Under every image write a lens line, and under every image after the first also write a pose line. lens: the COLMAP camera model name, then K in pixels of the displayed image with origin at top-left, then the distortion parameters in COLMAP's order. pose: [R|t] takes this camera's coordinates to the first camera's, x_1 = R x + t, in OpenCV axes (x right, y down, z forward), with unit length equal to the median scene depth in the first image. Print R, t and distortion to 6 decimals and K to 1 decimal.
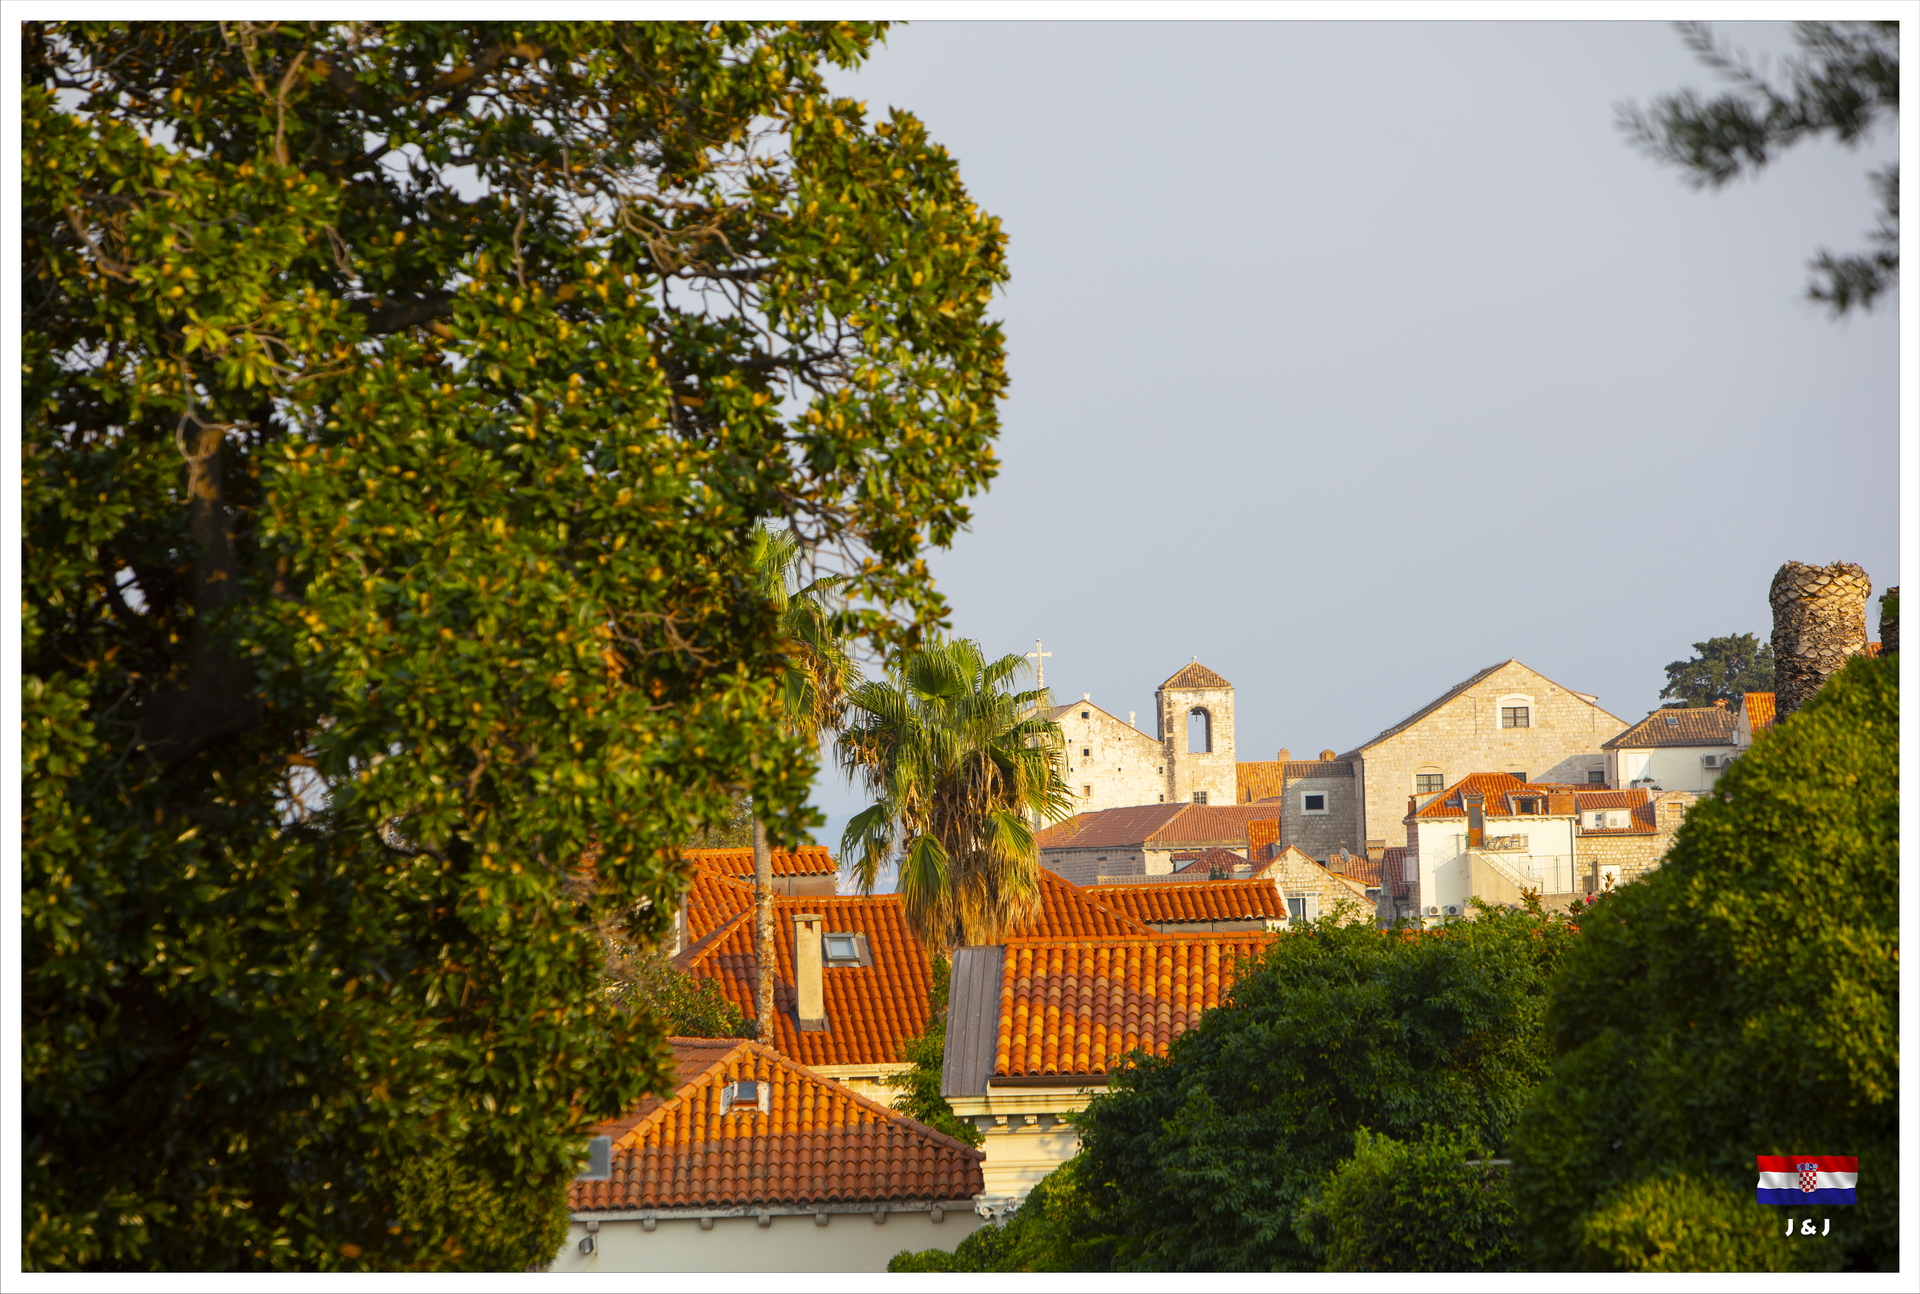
lens RADIAL K [[9683.6, 0, 954.8], [0, 9683.6, 663.8], [0, 0, 1]] dist [1.189426, 0.000000]
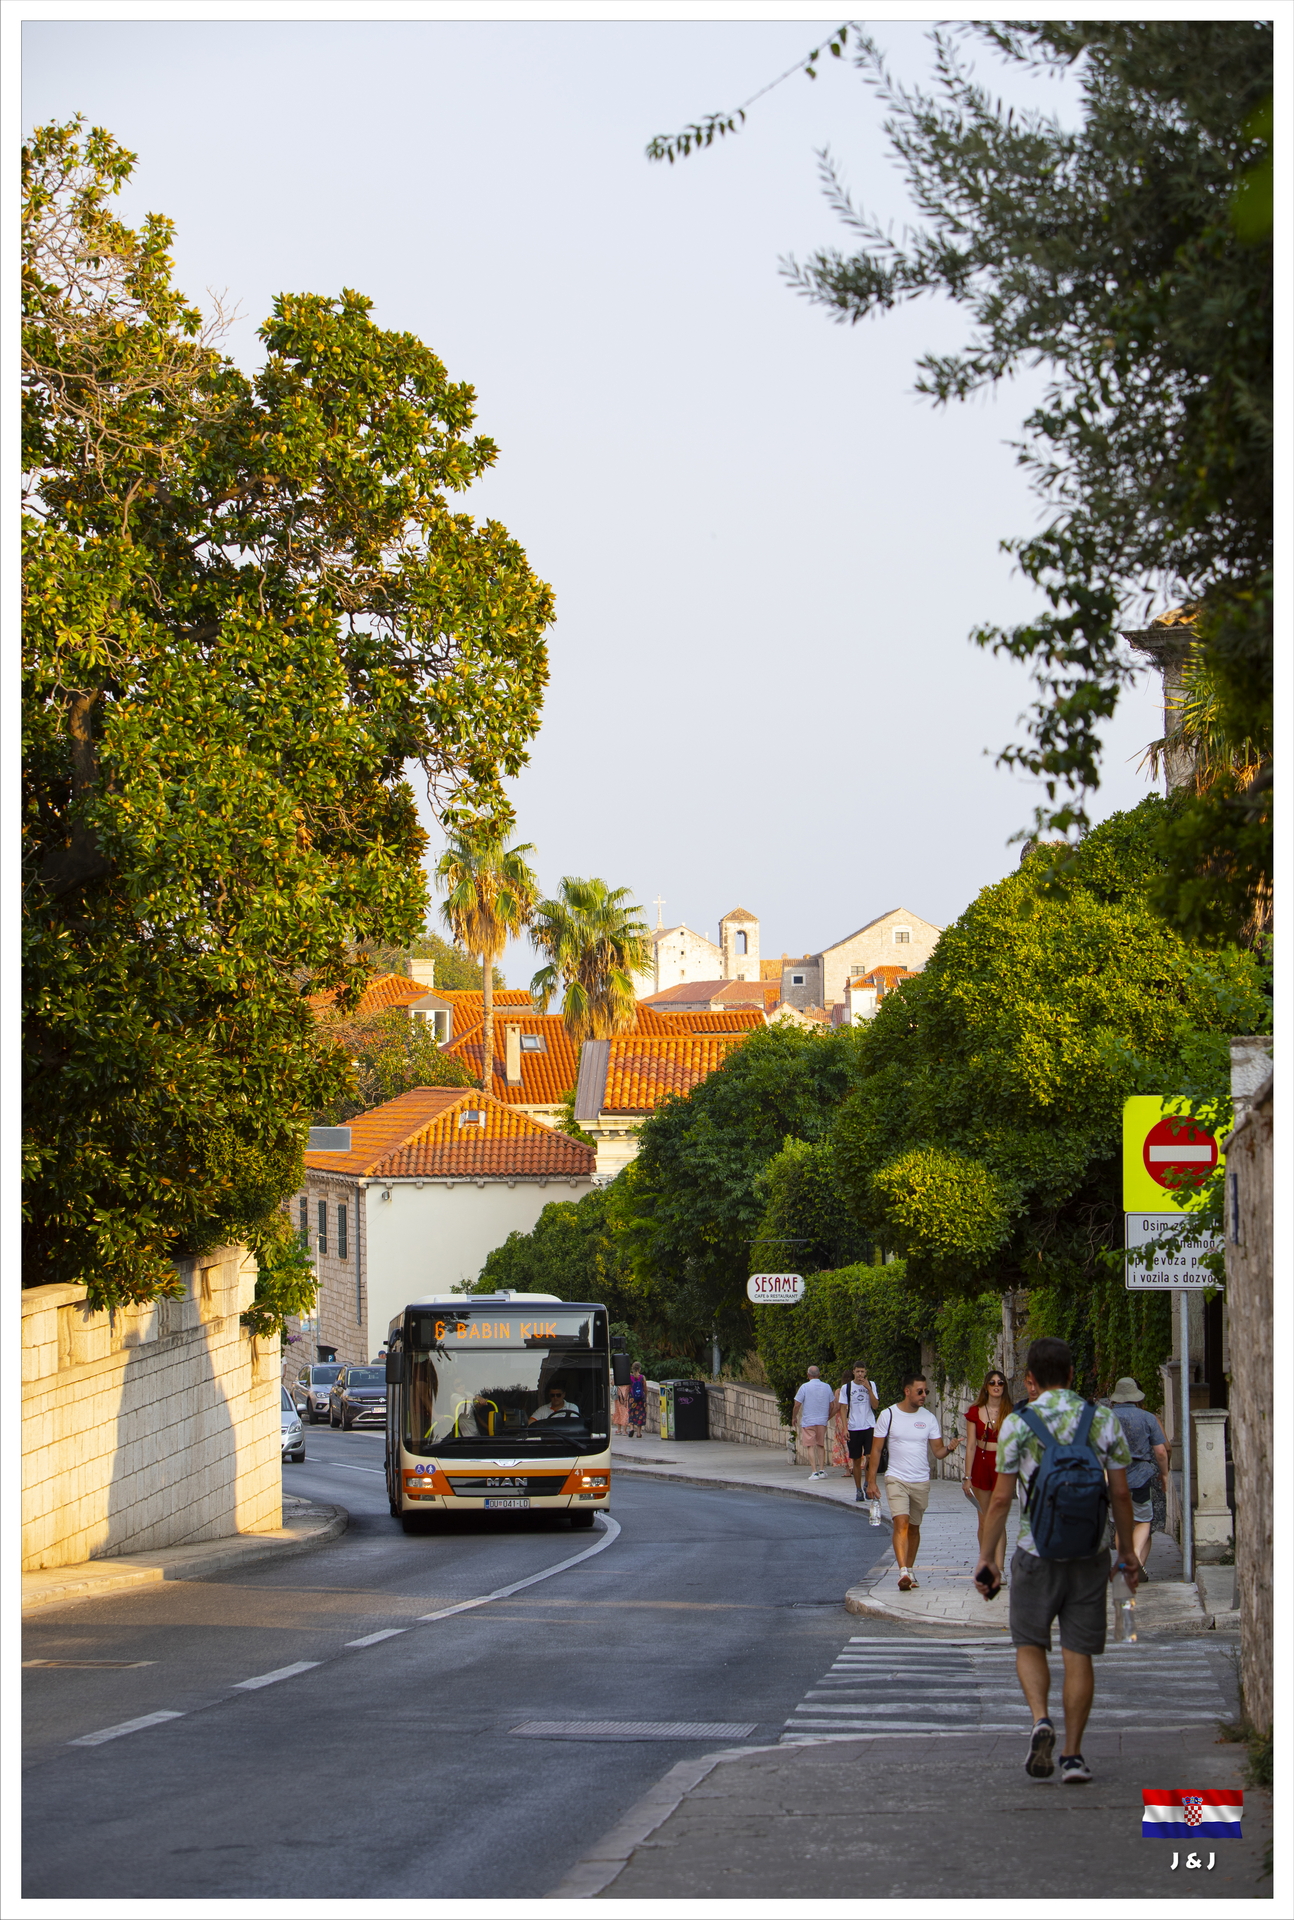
lens RADIAL K [[4612.6, 0, 648.5], [0, 4612.6, 954.7], [0, 0, 1]] dist [-0.188006, 0.000000]
pose [[0.999825, 0.018124, -0.004580, 0.027160], [-0.018109, 0.999831, 0.003234, 0.016405], [0.004638, -0.003151, 0.999984, 0.194305]]
